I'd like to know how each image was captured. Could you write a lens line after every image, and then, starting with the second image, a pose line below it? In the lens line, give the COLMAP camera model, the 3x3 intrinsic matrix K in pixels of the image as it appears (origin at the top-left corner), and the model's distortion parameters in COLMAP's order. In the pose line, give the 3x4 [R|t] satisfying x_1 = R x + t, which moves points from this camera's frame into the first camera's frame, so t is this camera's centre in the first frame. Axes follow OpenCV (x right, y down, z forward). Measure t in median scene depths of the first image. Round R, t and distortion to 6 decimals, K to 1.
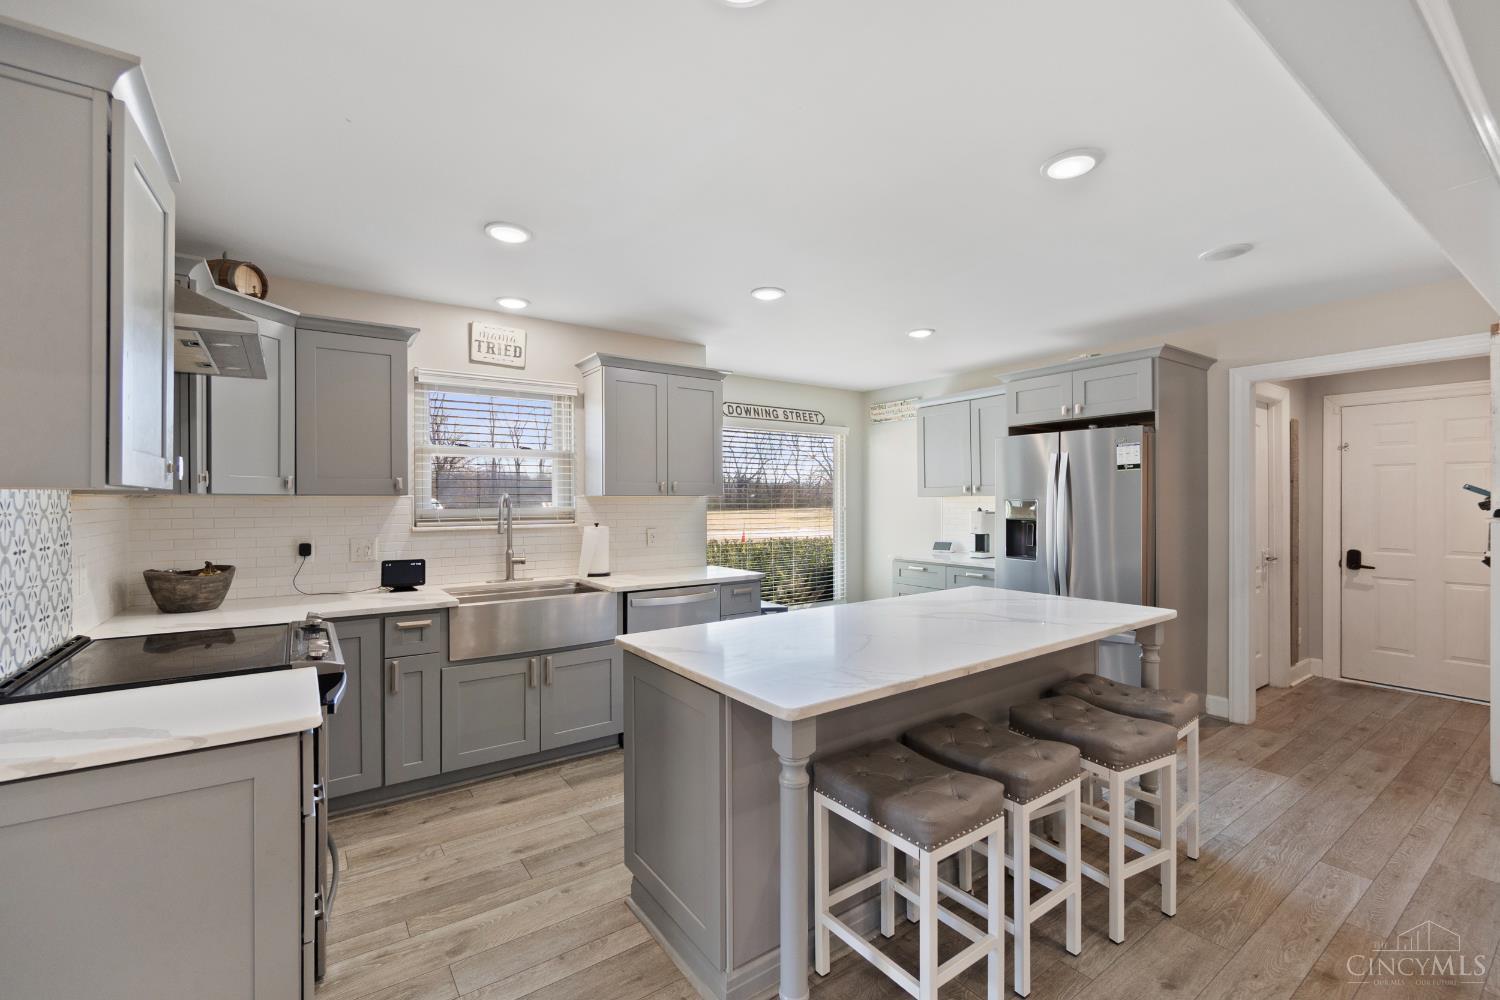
lens RADIAL K [[644.0, 0, 753.0], [0, 644.0, 498.6], [0, 0, 1]] dist [0.000349, -0.000109]
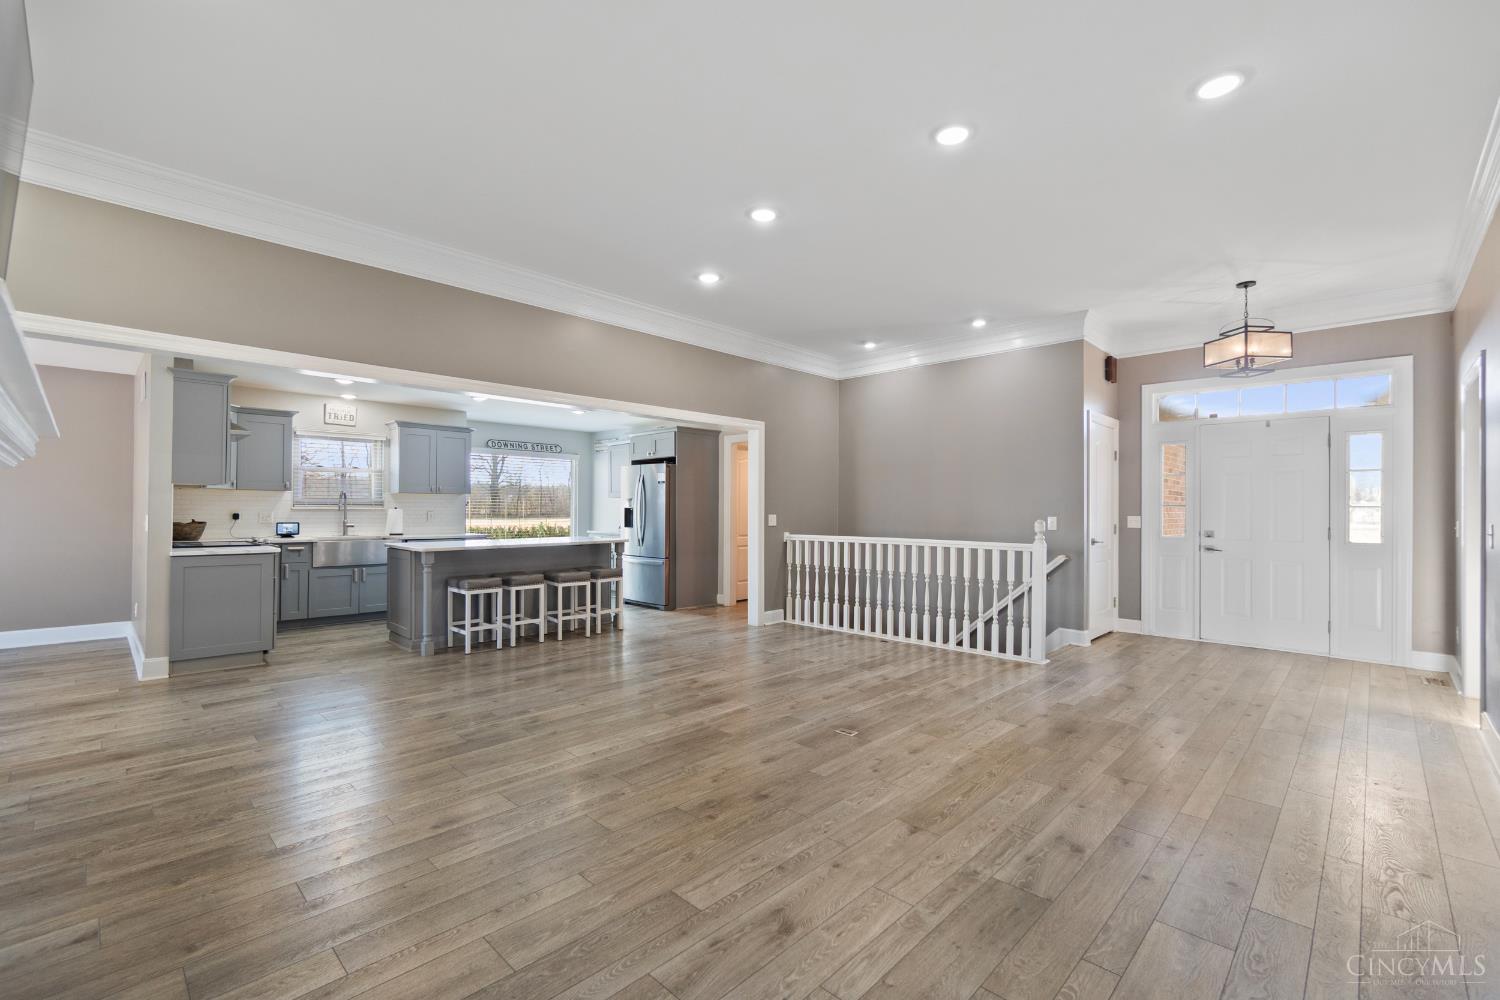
lens RADIAL K [[644.0, 0, 744.9], [0, 644.0, 503.4], [0, 0, 1]] dist [0.000349, -0.000109]
pose [[0.984807, 0.010645, 0.173328, 0.480009], [-0.009793, 0.999935, -0.005770, 0.029020], [-0.173378, 0.003985, 0.984847, -1.142603]]
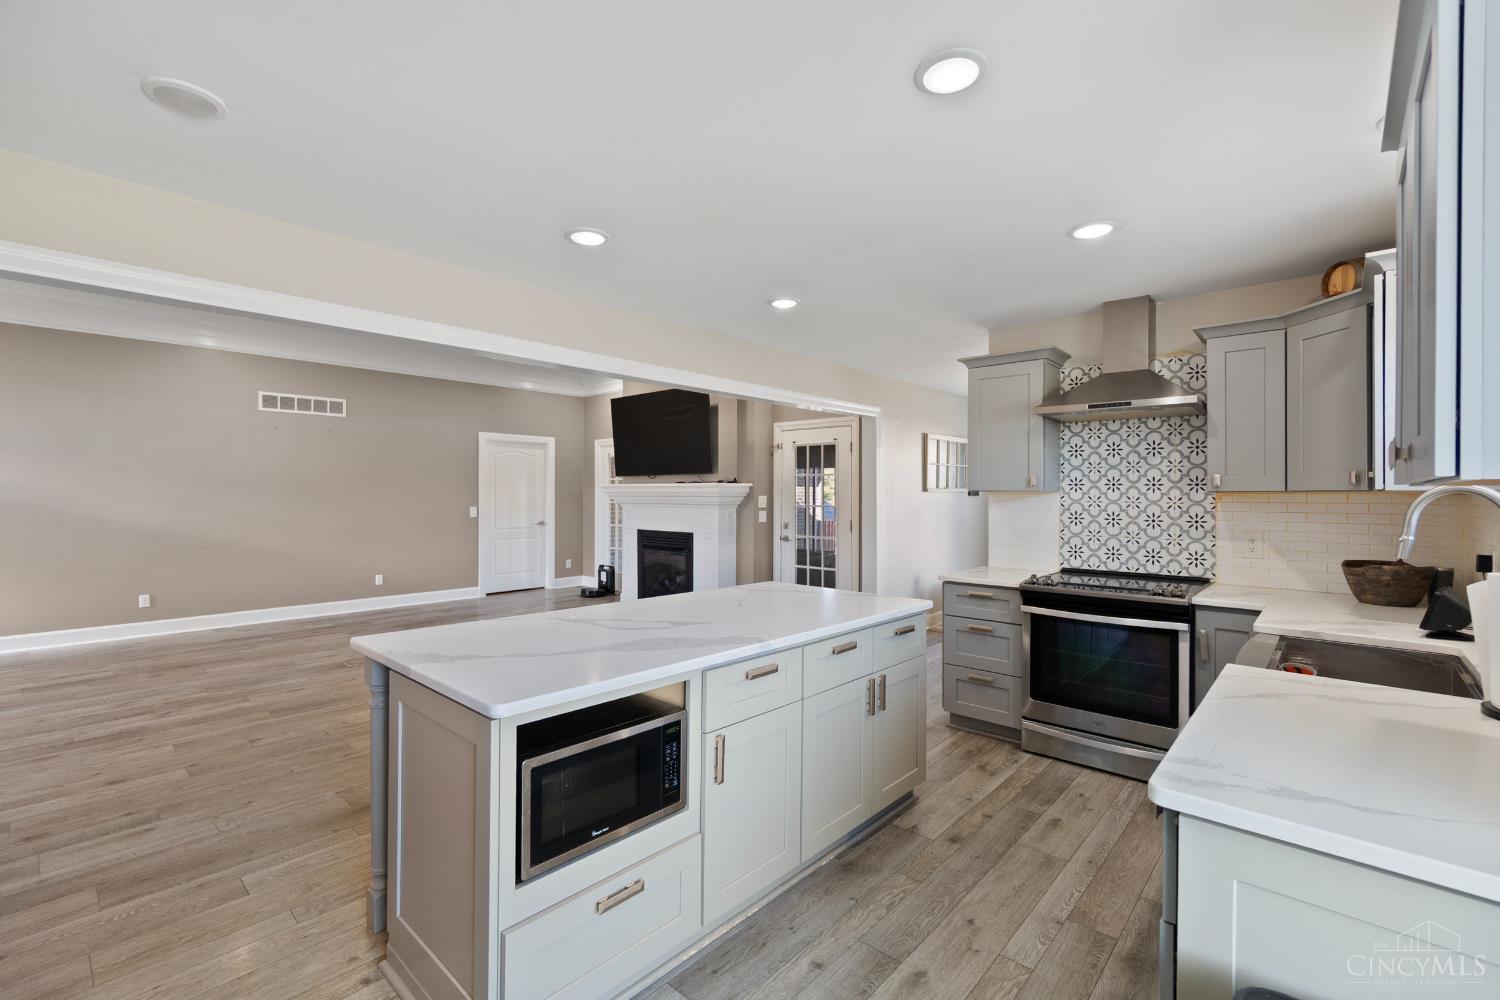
lens RADIAL K [[644.0, 0, 752.5], [0, 644.0, 497.9], [0, 0, 1]] dist [0.000349, -0.000109]
pose [[-0.978284, -0.000825, -0.207268, 0.310983], [-0.000547, 0.999999, -0.001395, 0.005676], [0.207269, -0.001251, -0.978283, 1.680347]]
